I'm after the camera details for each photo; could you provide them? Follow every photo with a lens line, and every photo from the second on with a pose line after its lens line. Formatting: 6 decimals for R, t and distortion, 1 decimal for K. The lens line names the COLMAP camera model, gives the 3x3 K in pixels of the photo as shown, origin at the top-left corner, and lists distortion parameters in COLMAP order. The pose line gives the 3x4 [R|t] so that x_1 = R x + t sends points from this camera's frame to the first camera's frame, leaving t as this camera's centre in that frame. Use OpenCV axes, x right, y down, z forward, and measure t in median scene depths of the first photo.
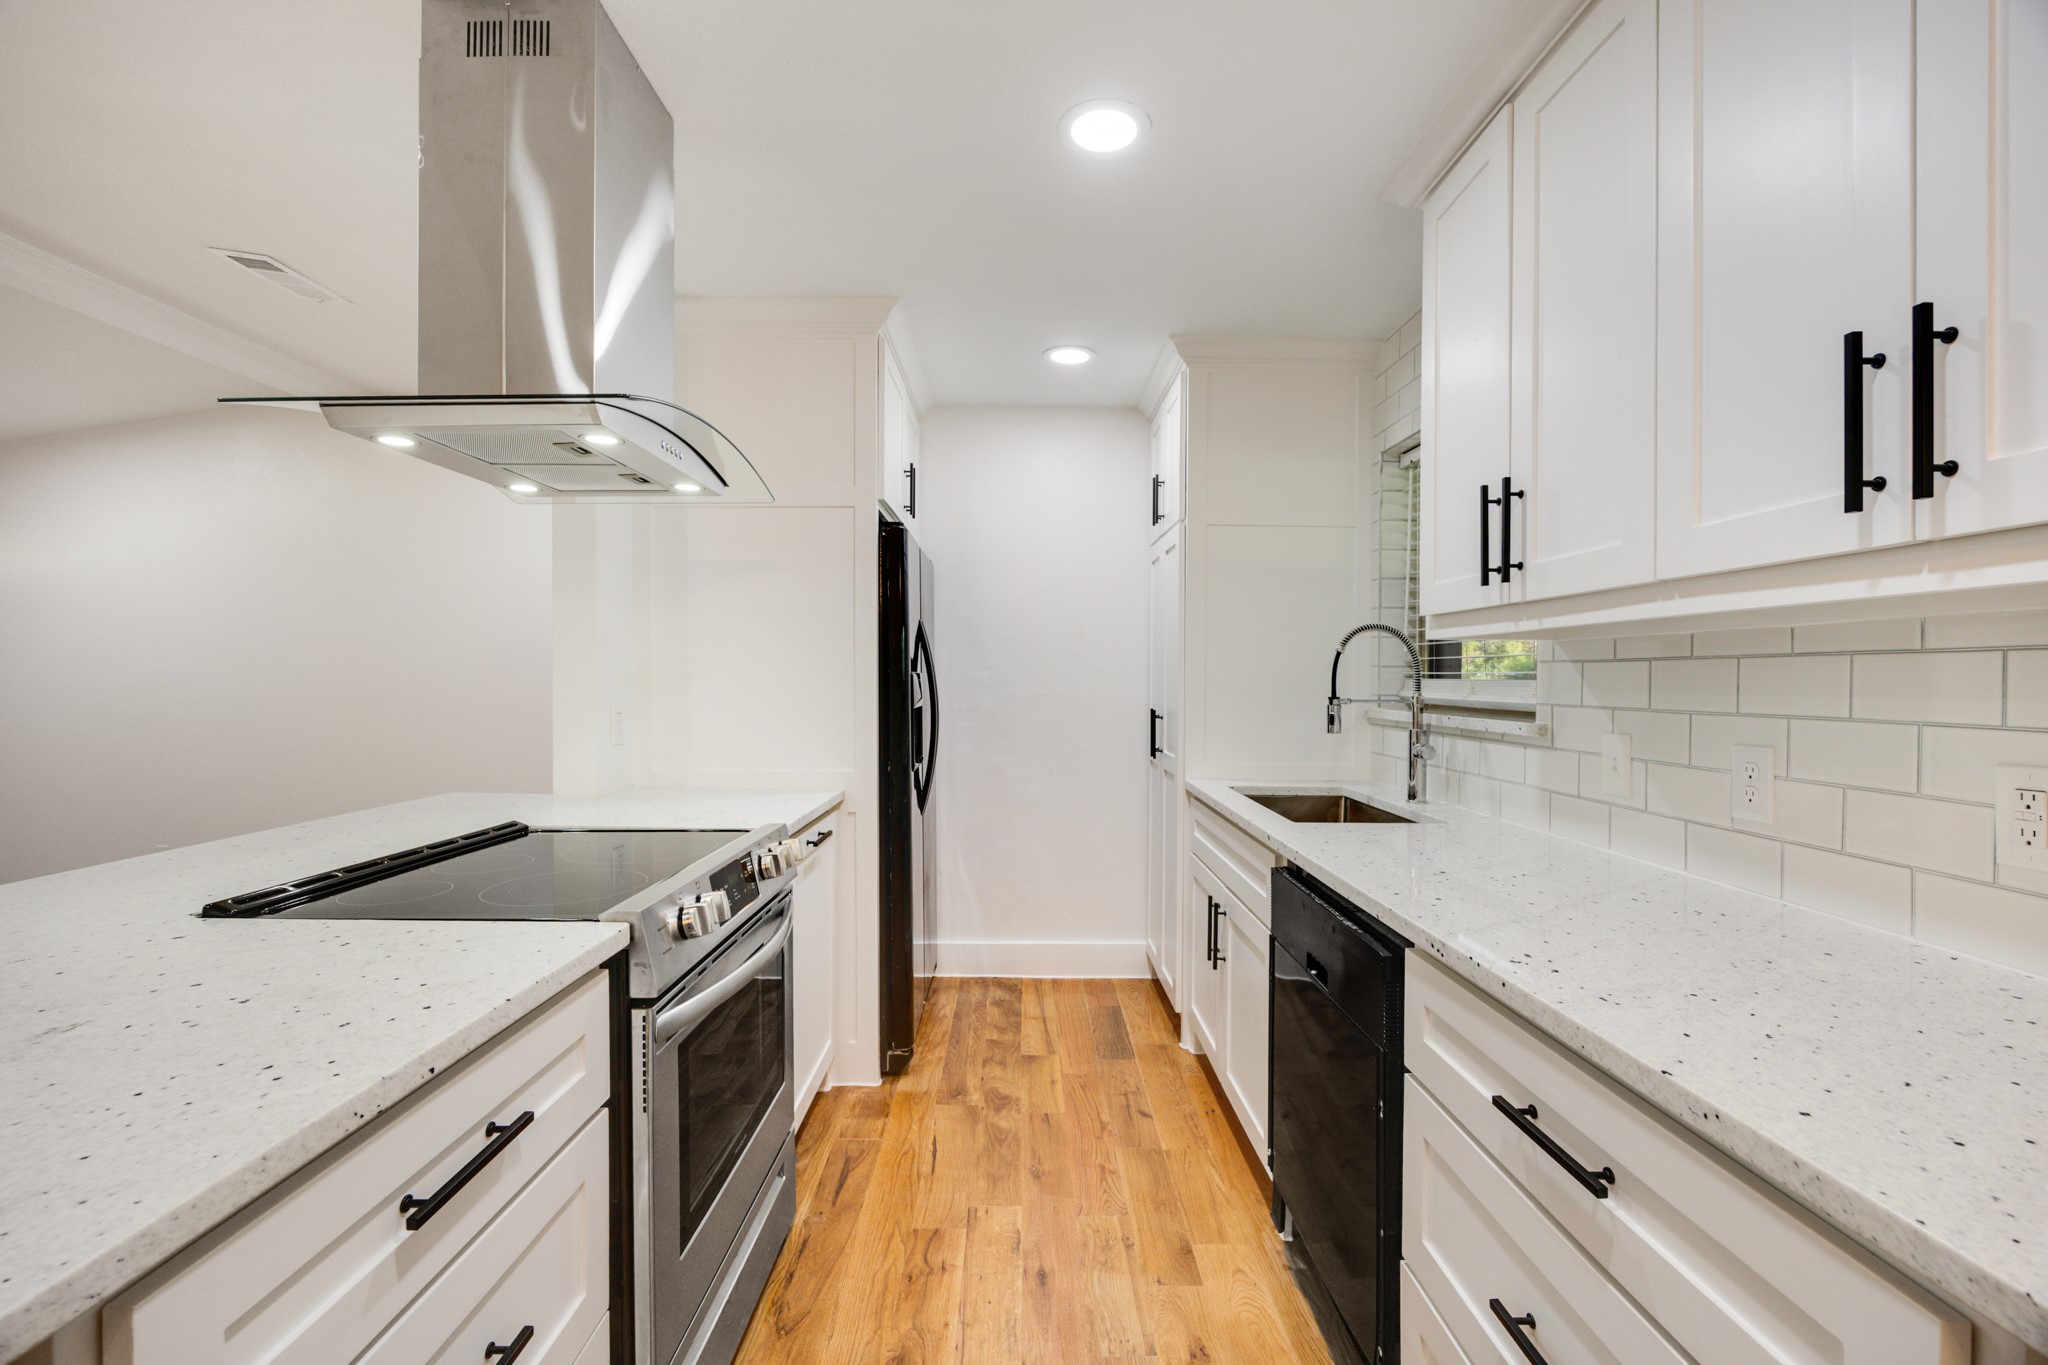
lens RADIAL K [[849.6, 0, 1024.0], [0, 849.6, 682.5], [0, 0, 1]] dist [-0.014570, -0.000242]
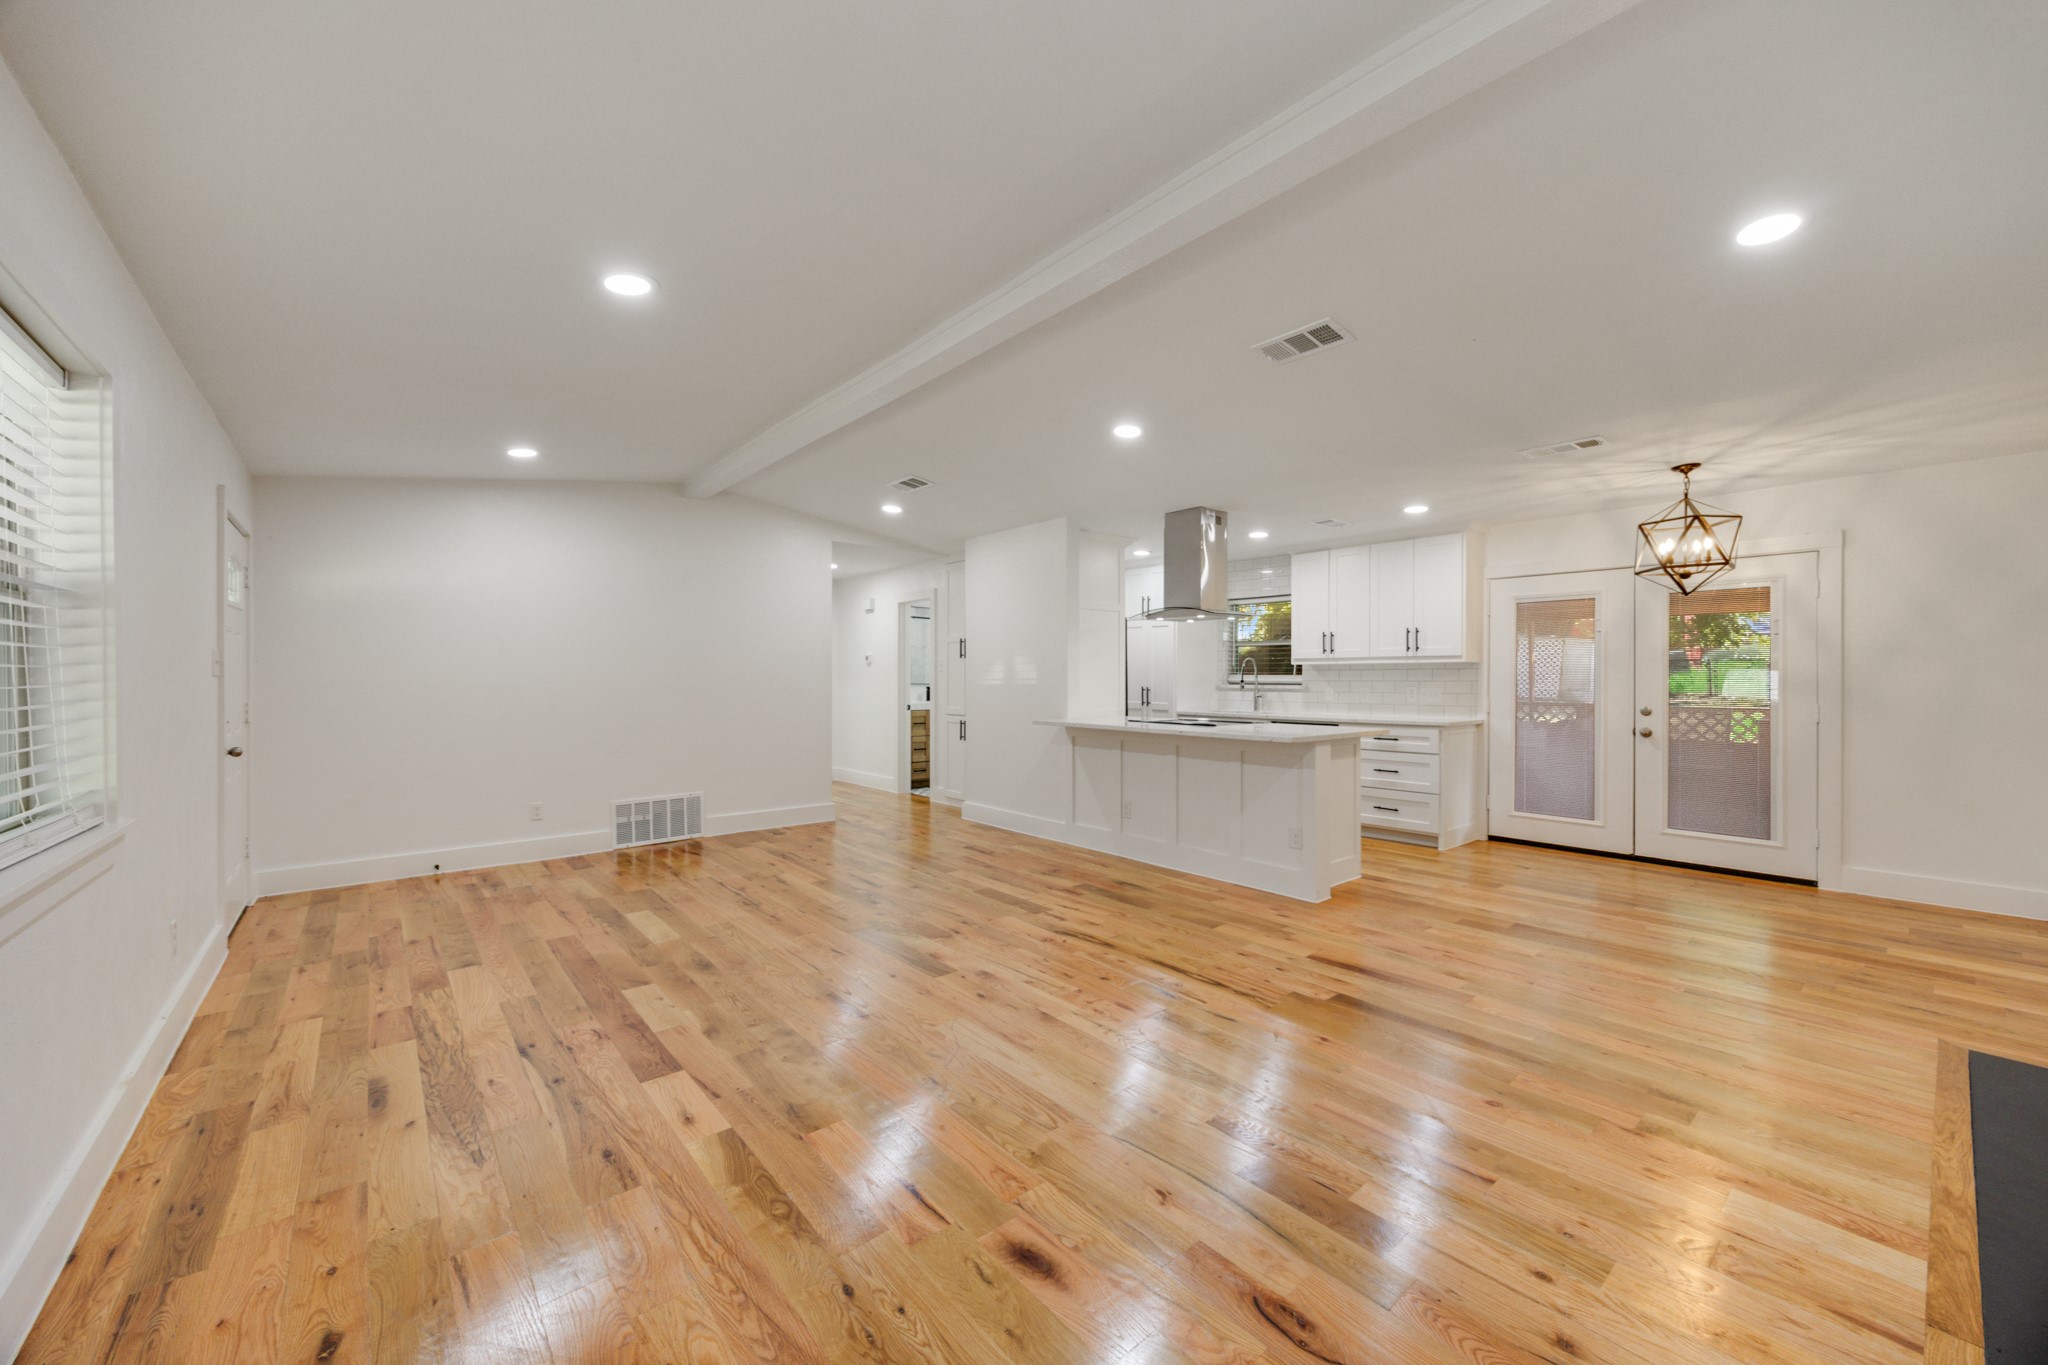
lens RADIAL K [[780.3, 0, 1025.5], [0, 780.3, 675.9], [0, 0, 1]] dist [-0.000397, 0.000047]
pose [[0.772079, -0.002879, 0.635520, -2.217067], [0.007474, 0.999962, -0.004550, 0.008063], [-0.635483, 0.008263, 0.772071, -0.809402]]
